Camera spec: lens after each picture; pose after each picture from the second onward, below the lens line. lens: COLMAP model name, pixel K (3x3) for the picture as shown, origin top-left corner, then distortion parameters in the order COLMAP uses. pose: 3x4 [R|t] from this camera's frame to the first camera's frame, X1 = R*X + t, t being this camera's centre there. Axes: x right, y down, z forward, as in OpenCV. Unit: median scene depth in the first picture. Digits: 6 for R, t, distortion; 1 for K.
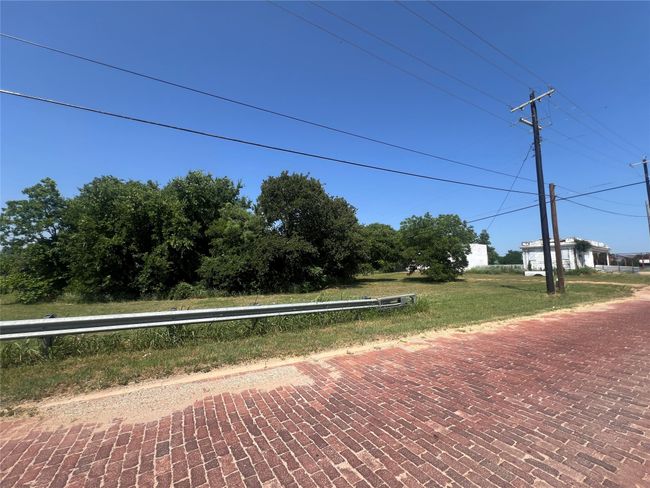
lens RADIAL K [[262.6, 0, 331.2], [0, 262.6, 243.5], [0, 0, 1]] dist [-0.004389, 0.000245]
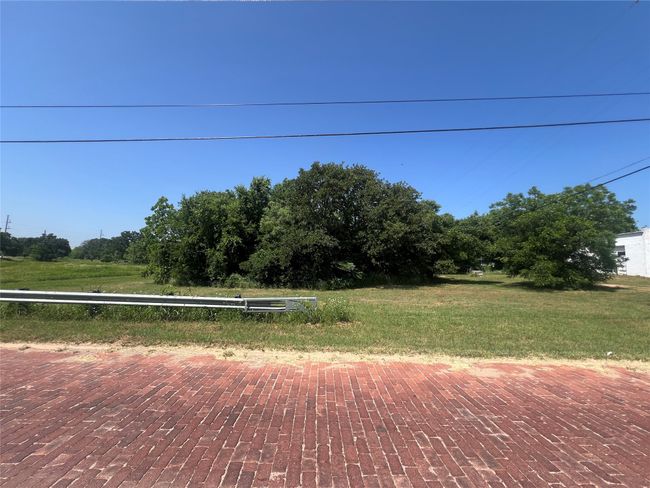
lens RADIAL K [[262.6, 0, 325.8], [0, 262.6, 243.6], [0, 0, 1]] dist [-0.004389, 0.000245]
pose [[0.857996, -0.021455, -0.513208, 0.358818], [0.026940, 0.999632, 0.003250, 0.019162], [0.512949, -0.016615, 0.858258, 0.188640]]
